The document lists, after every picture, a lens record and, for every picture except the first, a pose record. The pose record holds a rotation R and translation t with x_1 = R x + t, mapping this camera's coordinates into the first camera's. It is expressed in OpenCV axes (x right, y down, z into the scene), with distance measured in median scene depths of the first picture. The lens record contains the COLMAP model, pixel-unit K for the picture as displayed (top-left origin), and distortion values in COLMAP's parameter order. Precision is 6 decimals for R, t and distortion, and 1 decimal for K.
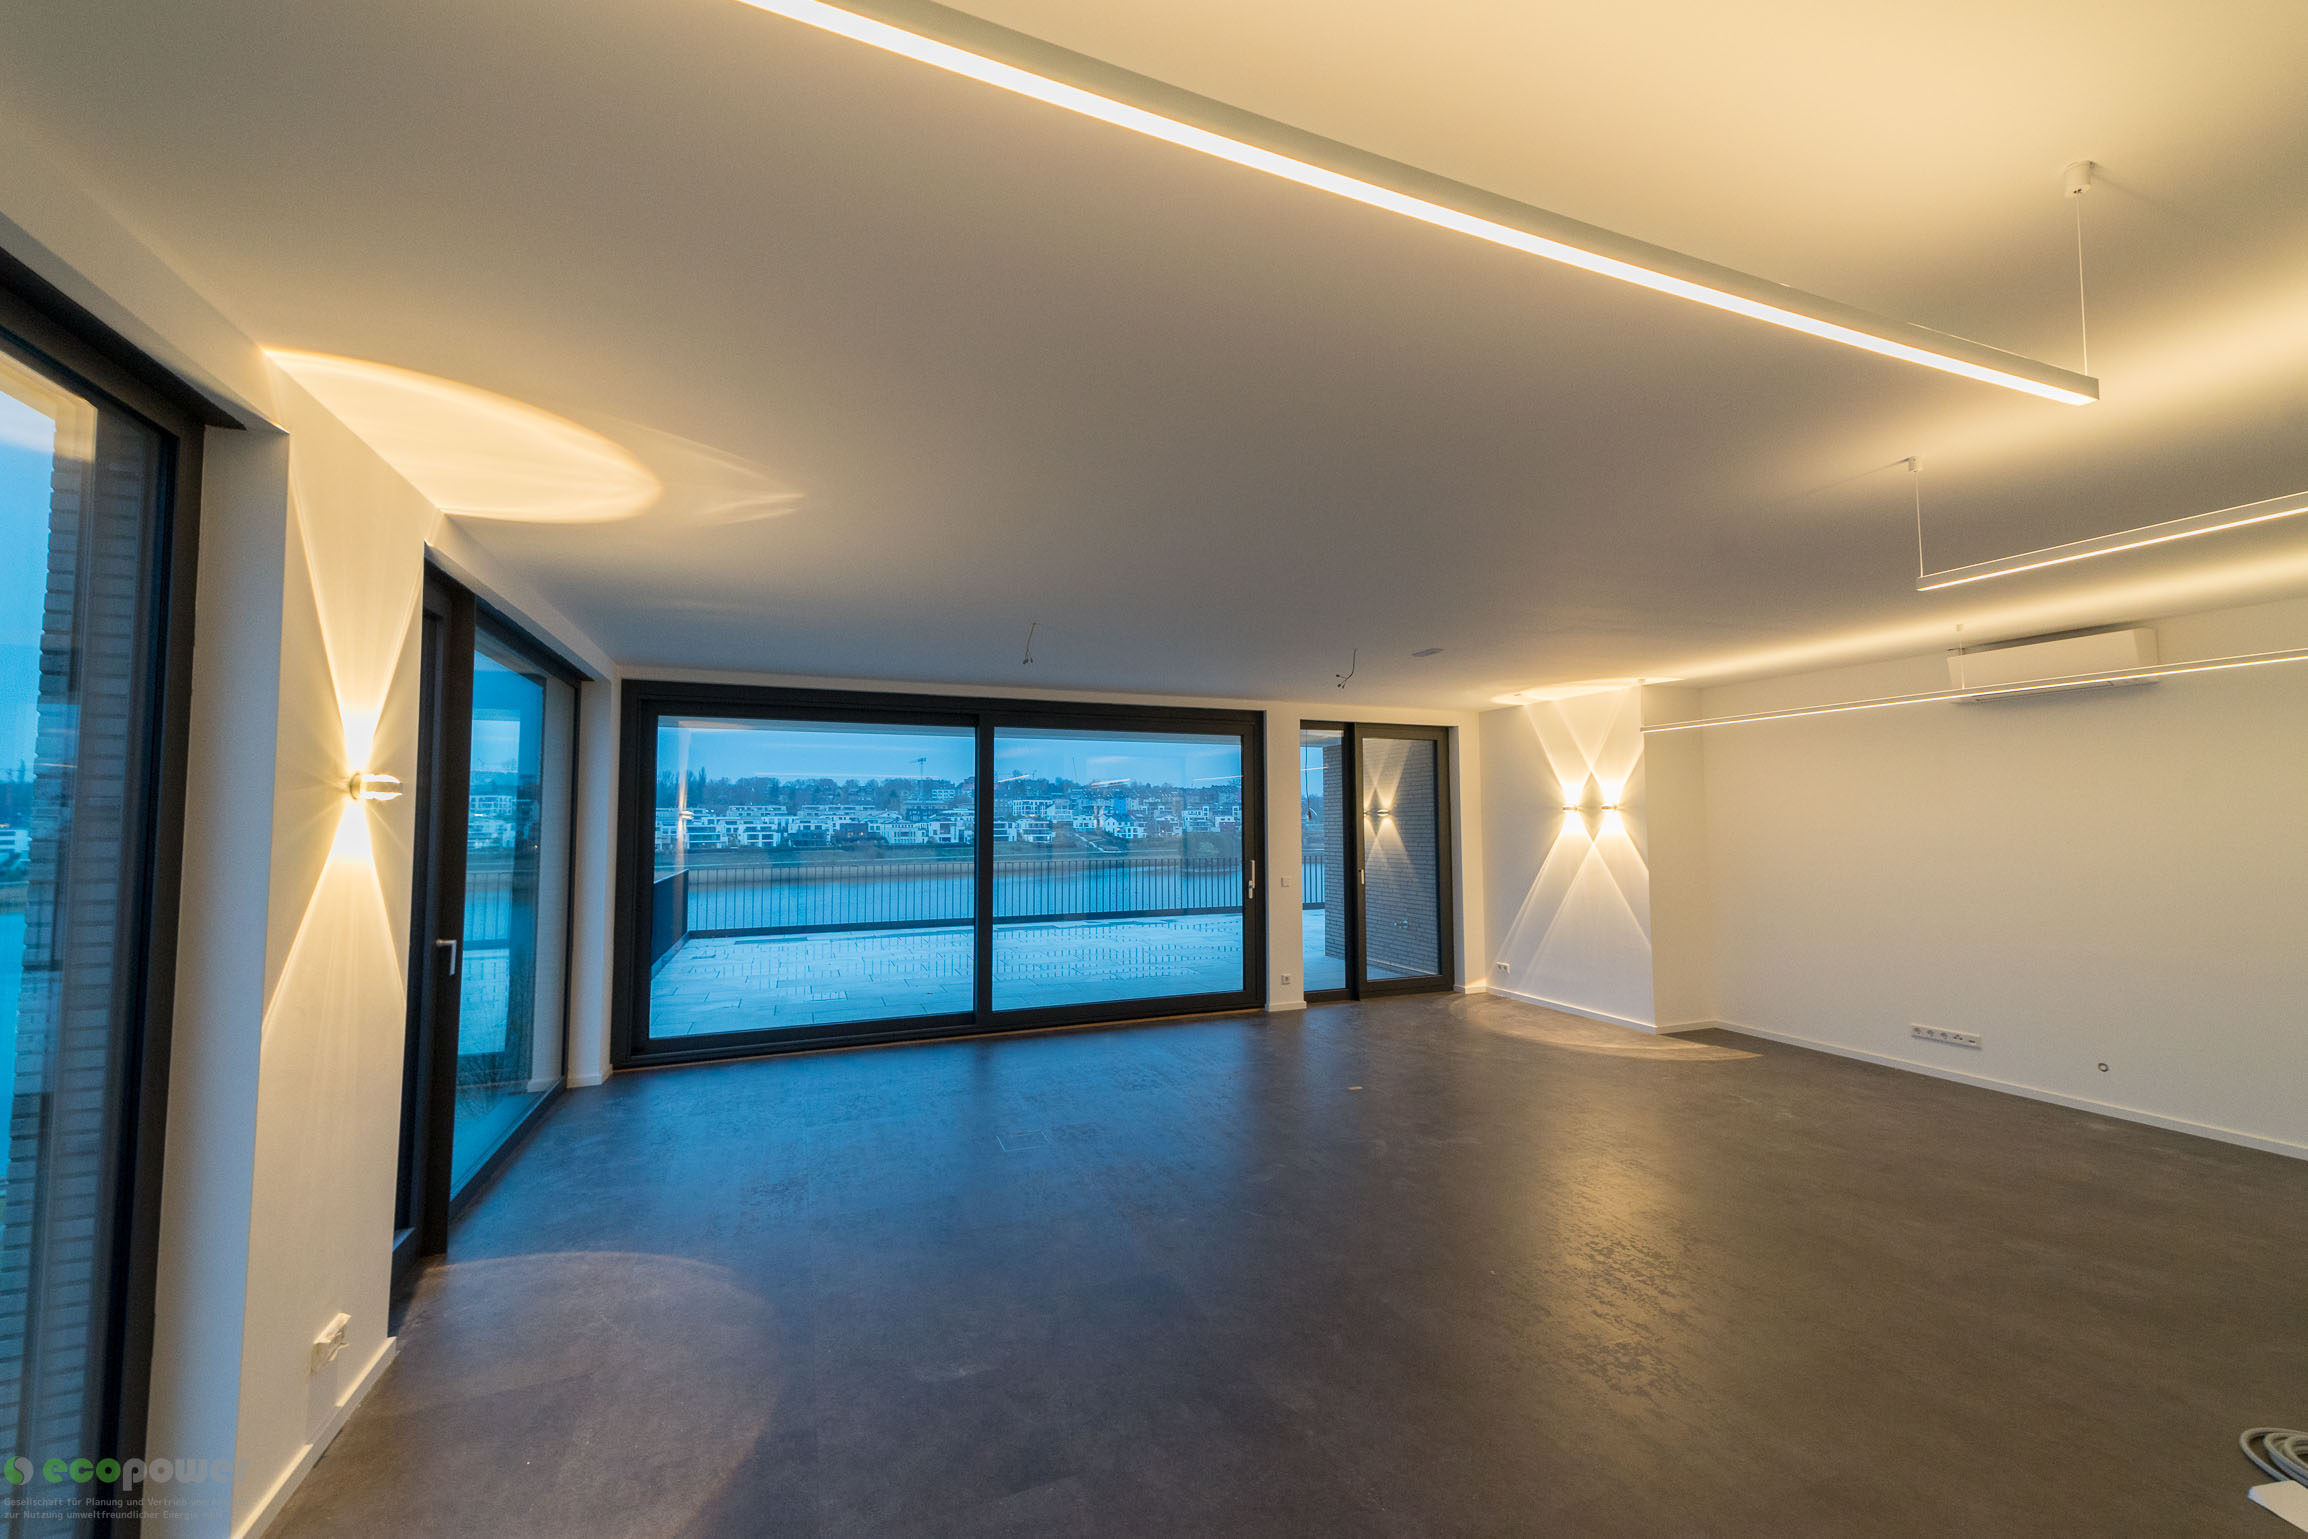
lens RADIAL K [[870.0, 0, 1154.0], [0, 870.0, 769.5], [0, 0, 1]] dist [0.000308, 0.000013]
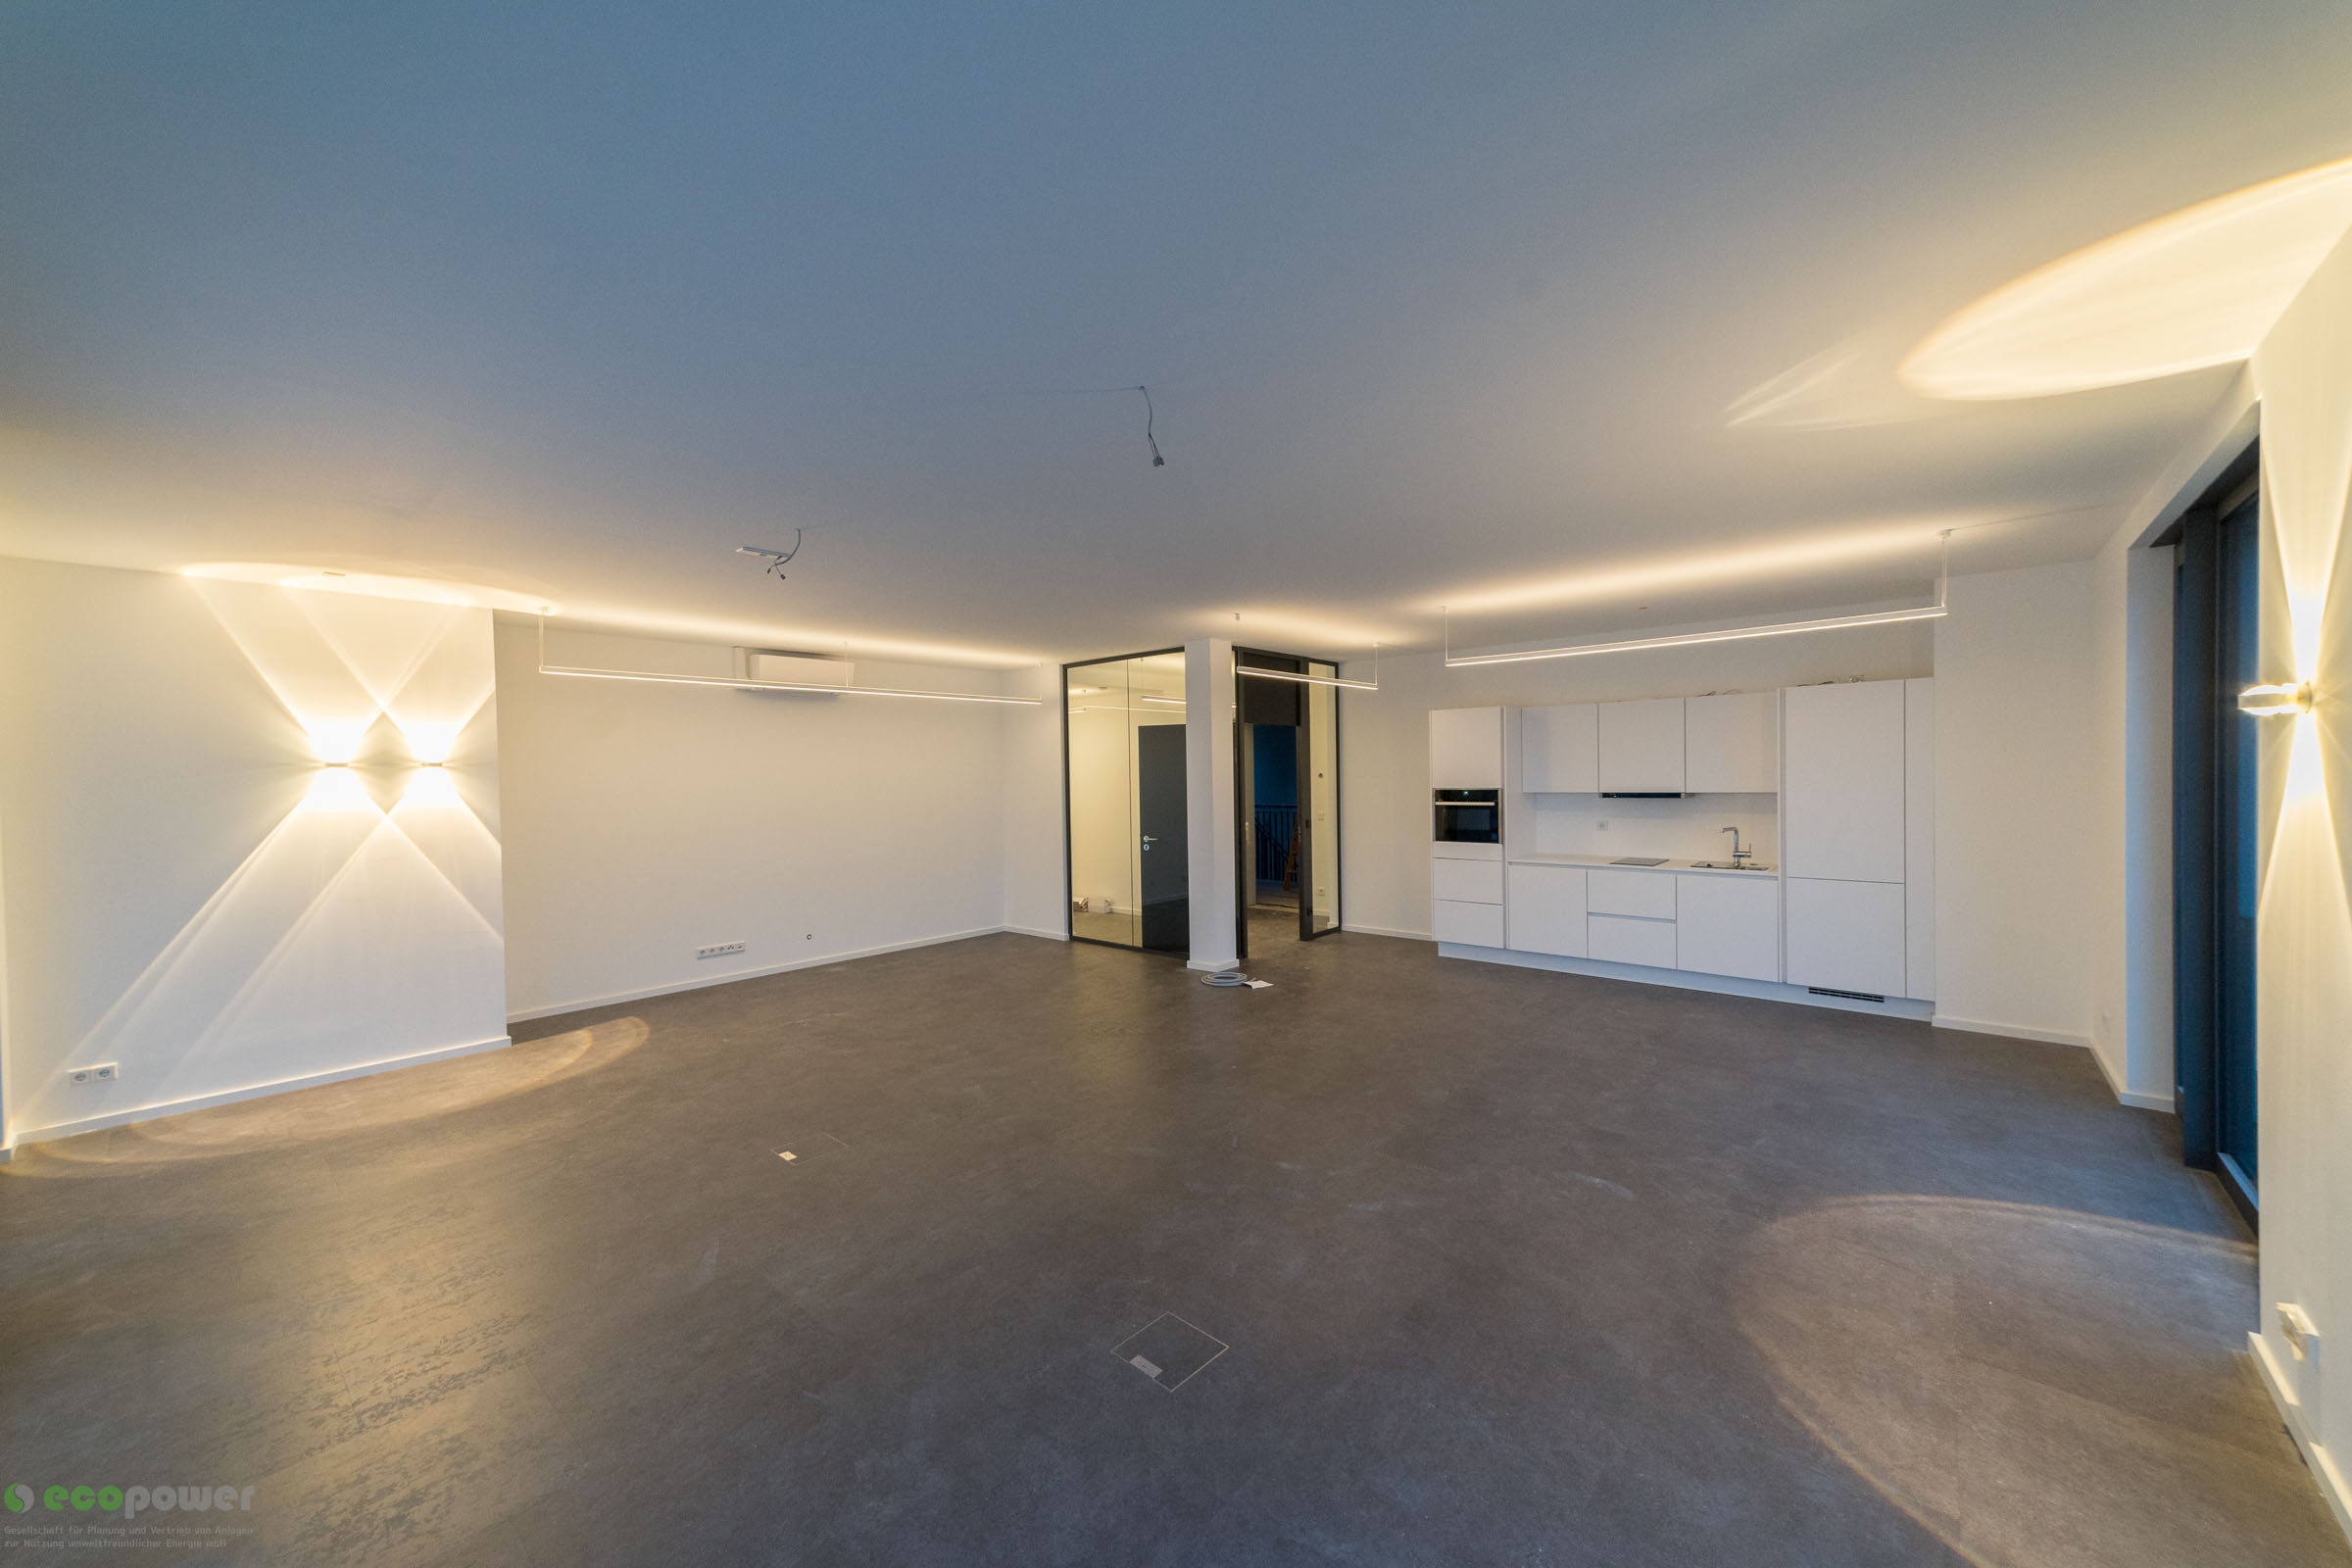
lens RADIAL K [[865.6, 0, 1176.0], [0, 865.6, 784.0], [0, 0, 1]] dist [0.017145, -0.000189]
pose [[-0.446366, -0.005082, 0.894836, -0.491933], [-0.033369, 0.999383, -0.010969, 0.059226], [-0.894228, -0.034756, -0.446260, 0.965473]]
